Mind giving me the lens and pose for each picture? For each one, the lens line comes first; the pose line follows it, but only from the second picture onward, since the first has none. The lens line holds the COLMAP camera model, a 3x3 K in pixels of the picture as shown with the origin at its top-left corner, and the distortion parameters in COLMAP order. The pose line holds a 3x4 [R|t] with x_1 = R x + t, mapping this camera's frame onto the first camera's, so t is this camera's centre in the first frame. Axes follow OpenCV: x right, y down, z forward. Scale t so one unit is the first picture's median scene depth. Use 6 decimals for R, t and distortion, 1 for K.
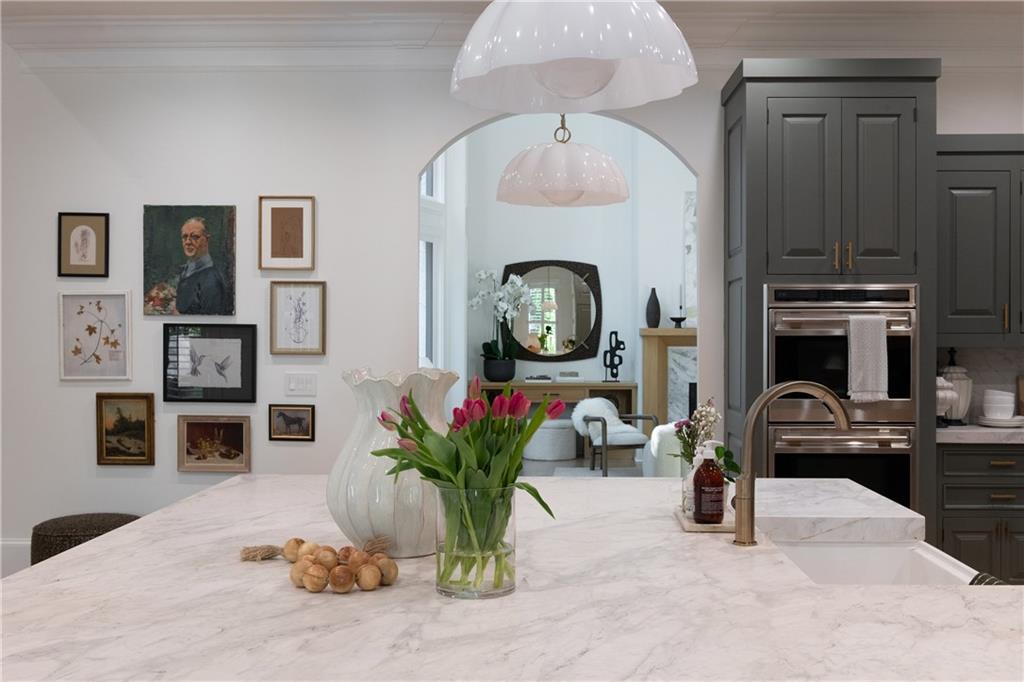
lens RADIAL K [[1059.9, 0, 512.8], [0, 1059.9, 339.1], [0, 0, 1]] dist [0.002213, 0.000000]
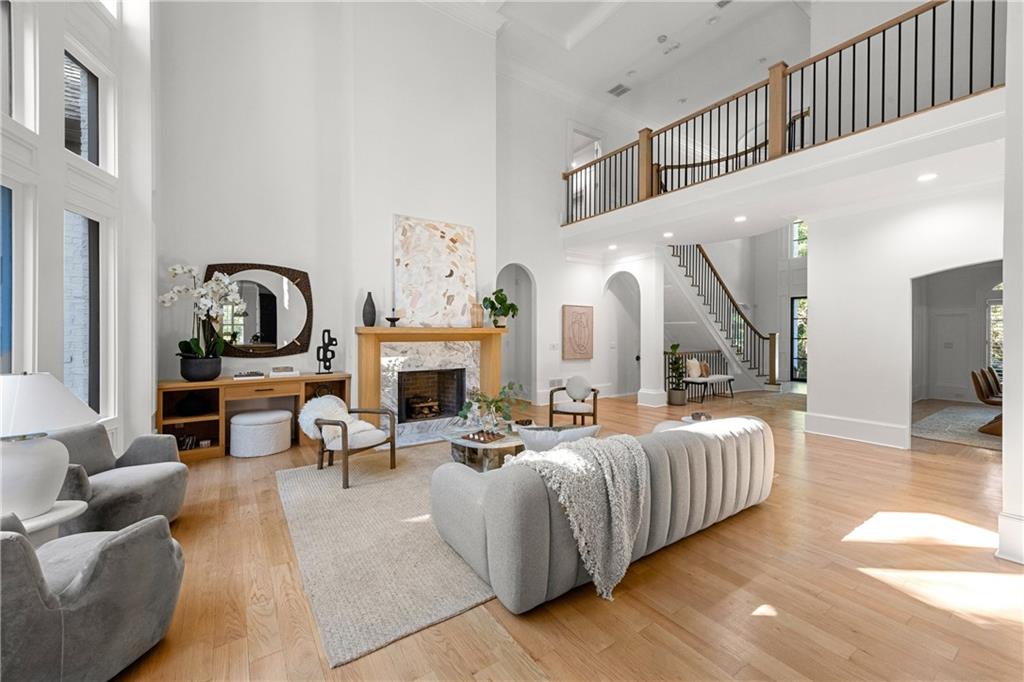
lens RADIAL K [[418.7, 0, 515.1], [0, 418.7, 332.8], [0, 0, 1]] dist [0.016919, 0.000100]
pose [[0.804657, -0.002433, 0.593735, -0.011216], [0.003275, 0.999995, -0.000342, -0.003053], [-0.593731, 0.002220, 0.804660, 0.517666]]
